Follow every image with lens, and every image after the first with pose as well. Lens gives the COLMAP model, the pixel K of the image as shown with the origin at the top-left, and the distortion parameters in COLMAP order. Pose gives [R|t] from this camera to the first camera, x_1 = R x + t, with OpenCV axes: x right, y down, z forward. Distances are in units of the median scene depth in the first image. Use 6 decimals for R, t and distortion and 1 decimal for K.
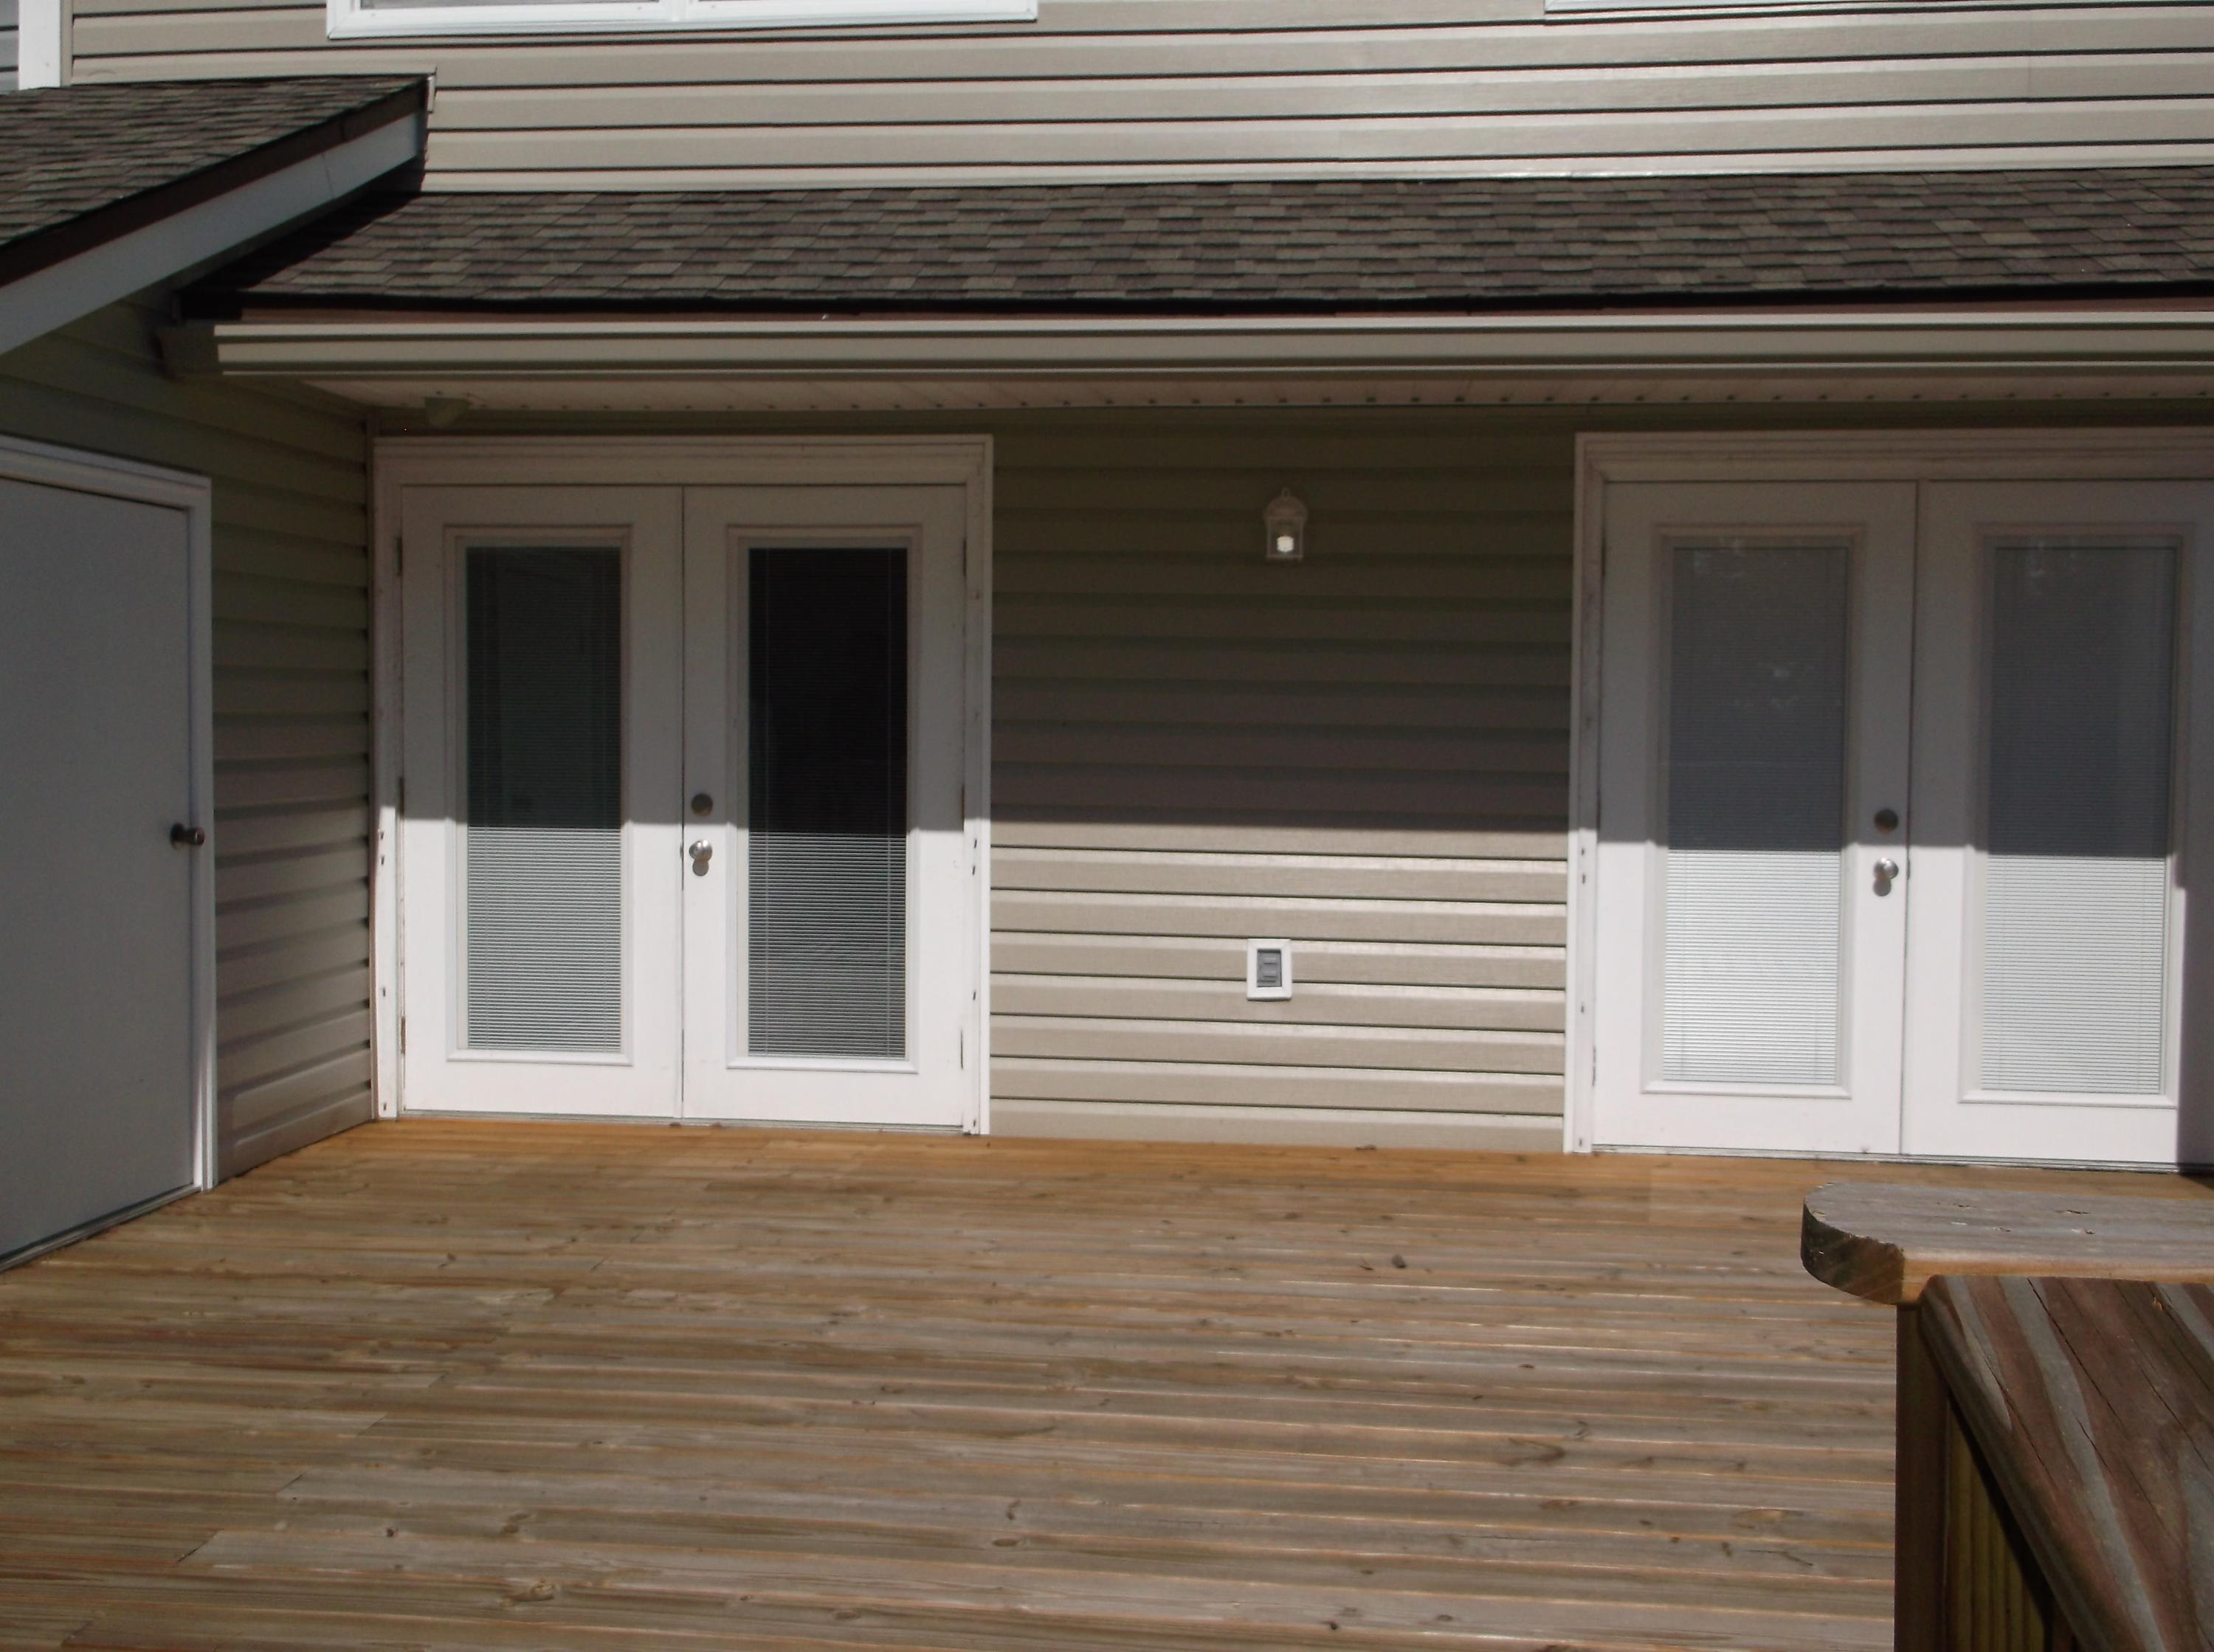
lens RADIAL K [[2211.9, 0, 1080.7], [0, 2211.9, 828.1], [0, 0, 1]] dist [0.014604, -0.006363]
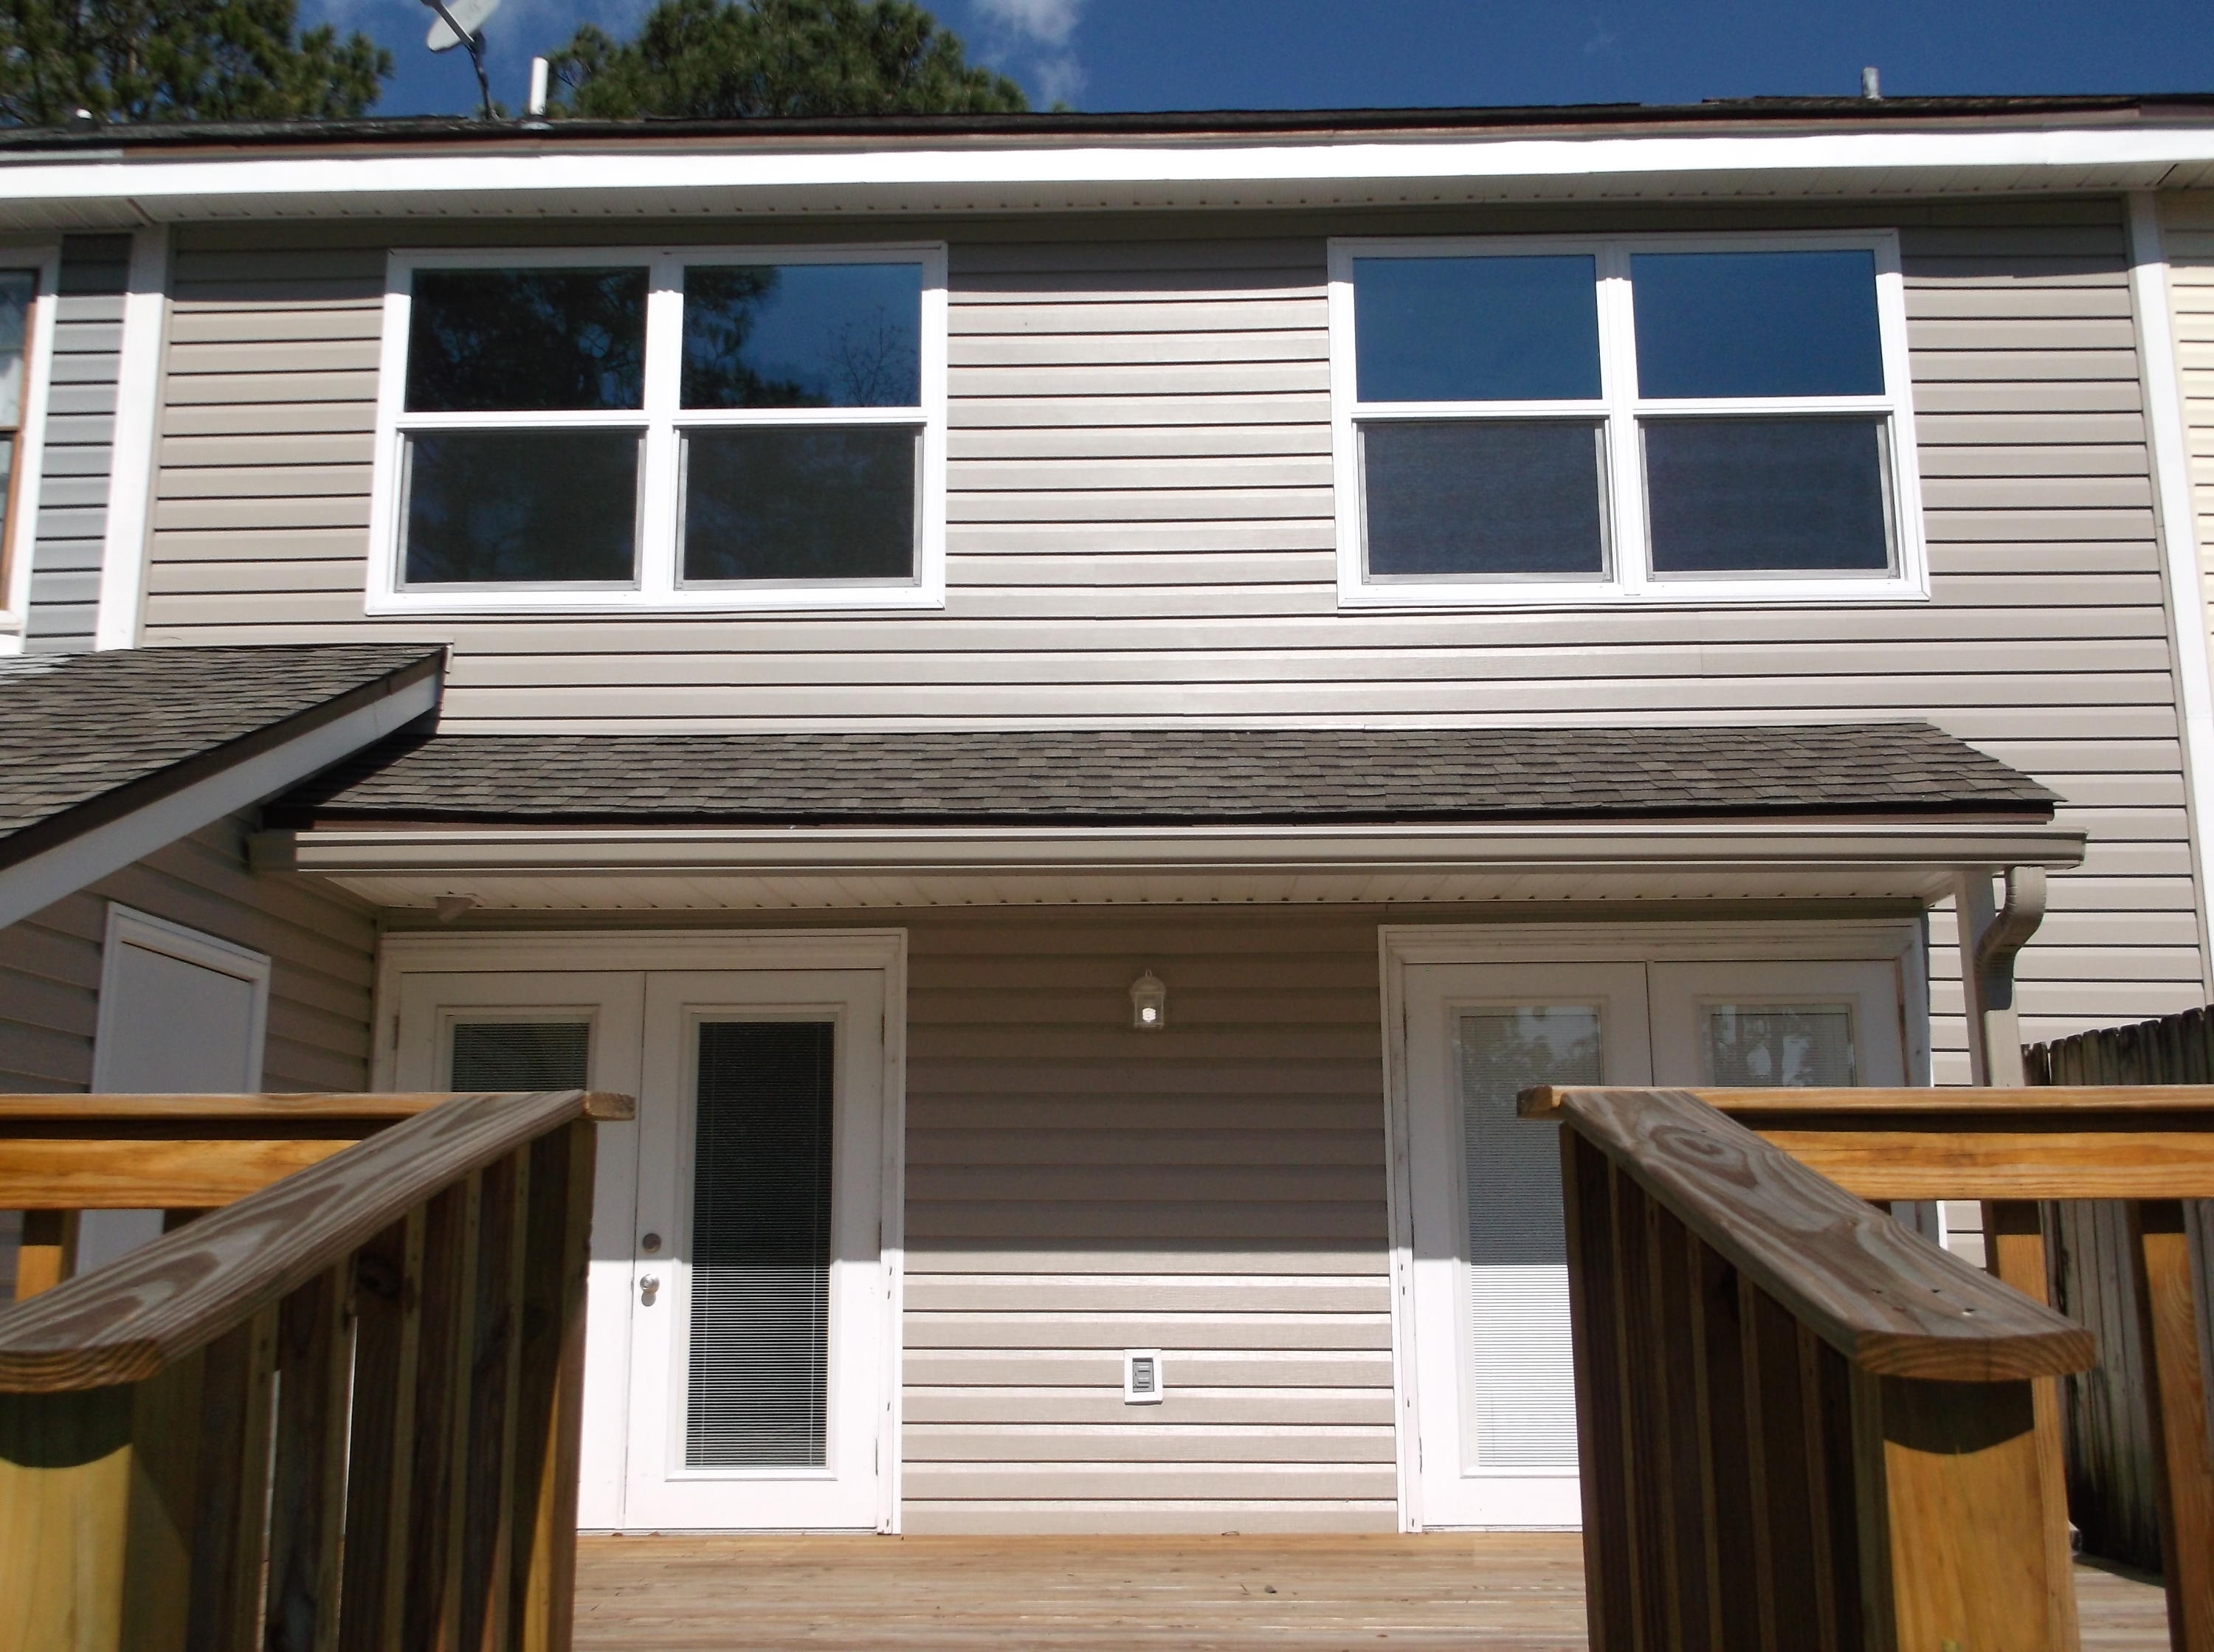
lens RADIAL K [[2211.9, 0, 1080.7], [0, 2211.9, 828.1], [0, 0, 1]] dist [0.014604, -0.006363]
pose [[0.996109, 0.004513, 0.088014, -0.055378], [0.017372, 0.969039, -0.246298, 0.075213], [-0.086400, 0.246868, 0.965190, -0.211143]]
